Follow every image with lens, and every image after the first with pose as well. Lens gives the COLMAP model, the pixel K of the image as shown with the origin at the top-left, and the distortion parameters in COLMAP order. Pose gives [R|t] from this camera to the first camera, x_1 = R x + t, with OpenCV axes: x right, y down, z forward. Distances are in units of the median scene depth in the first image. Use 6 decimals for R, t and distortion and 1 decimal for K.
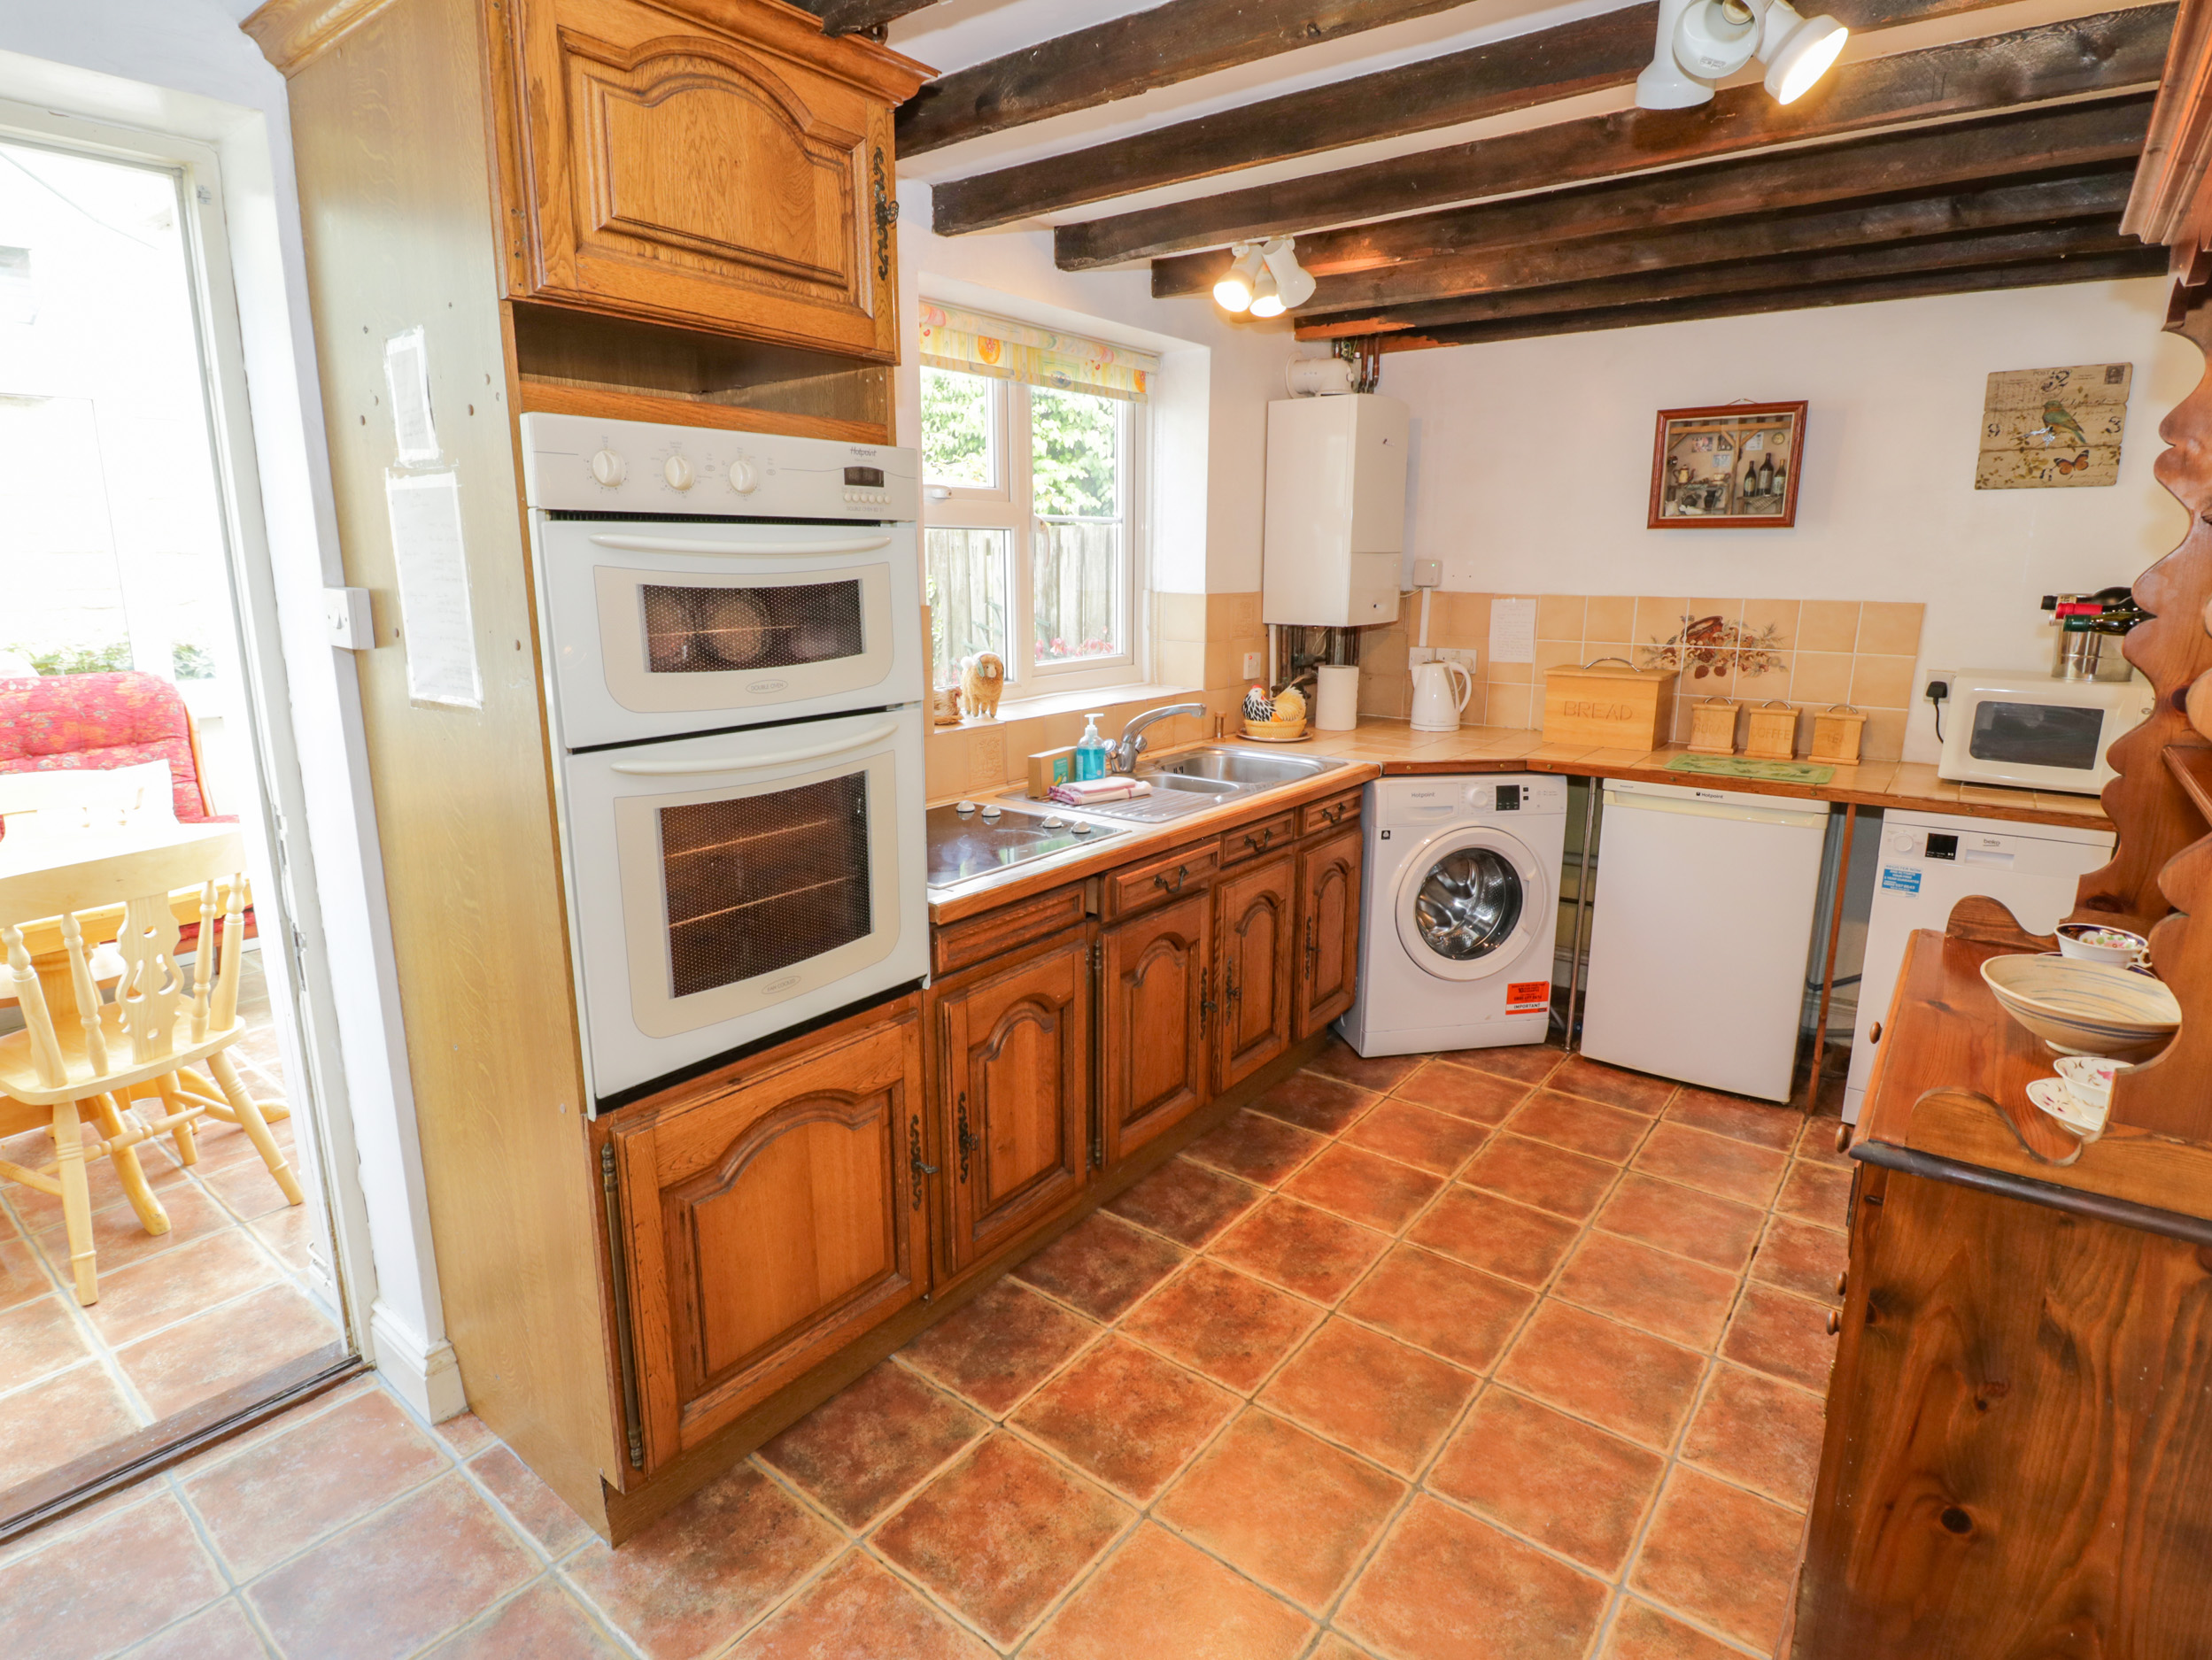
lens RADIAL K [[1170.1, 0, 1119.1], [0, 1170.1, 803.7], [0, 0, 1]] dist [0.002108, -0.013567]
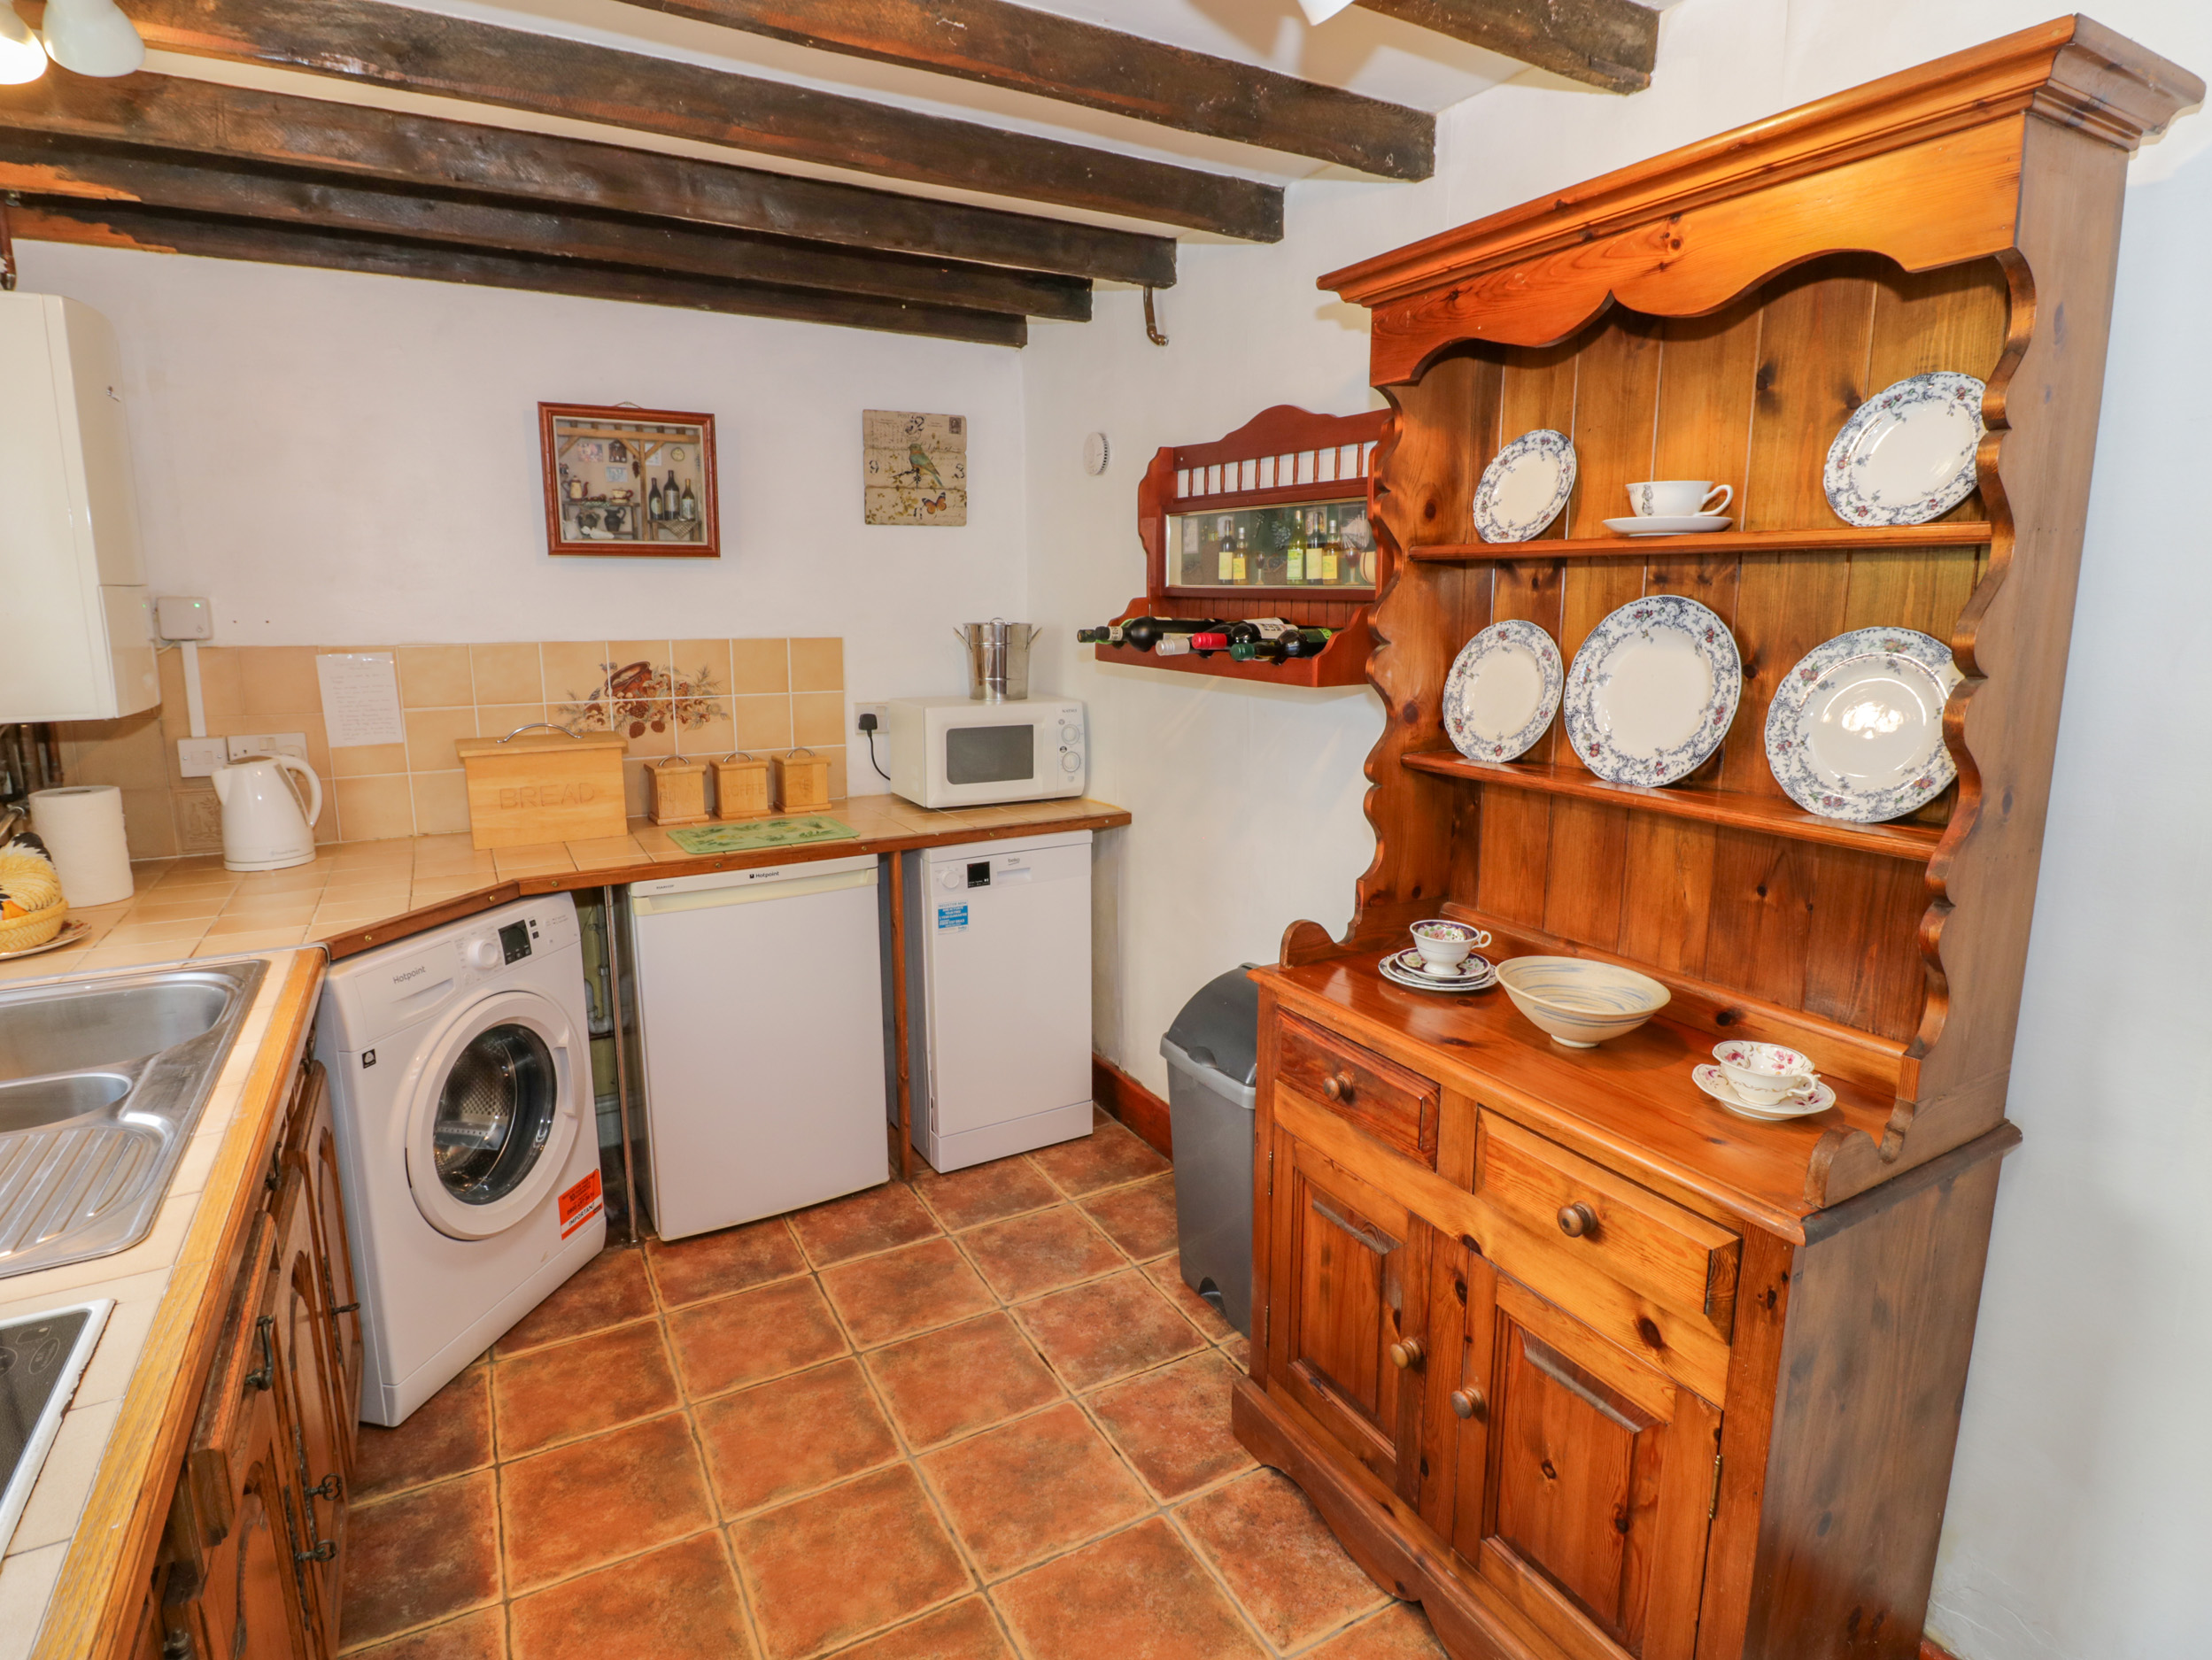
lens RADIAL K [[1170.1, 0, 1119.1], [0, 1170.1, 803.7], [0, 0, 1]] dist [0.002108, -0.013567]
pose [[0.399674, -0.165352, 0.901621, -0.128450], [0.189359, 0.977274, 0.095287, -0.081516], [-0.896886, 0.132647, 0.421901, 0.379891]]
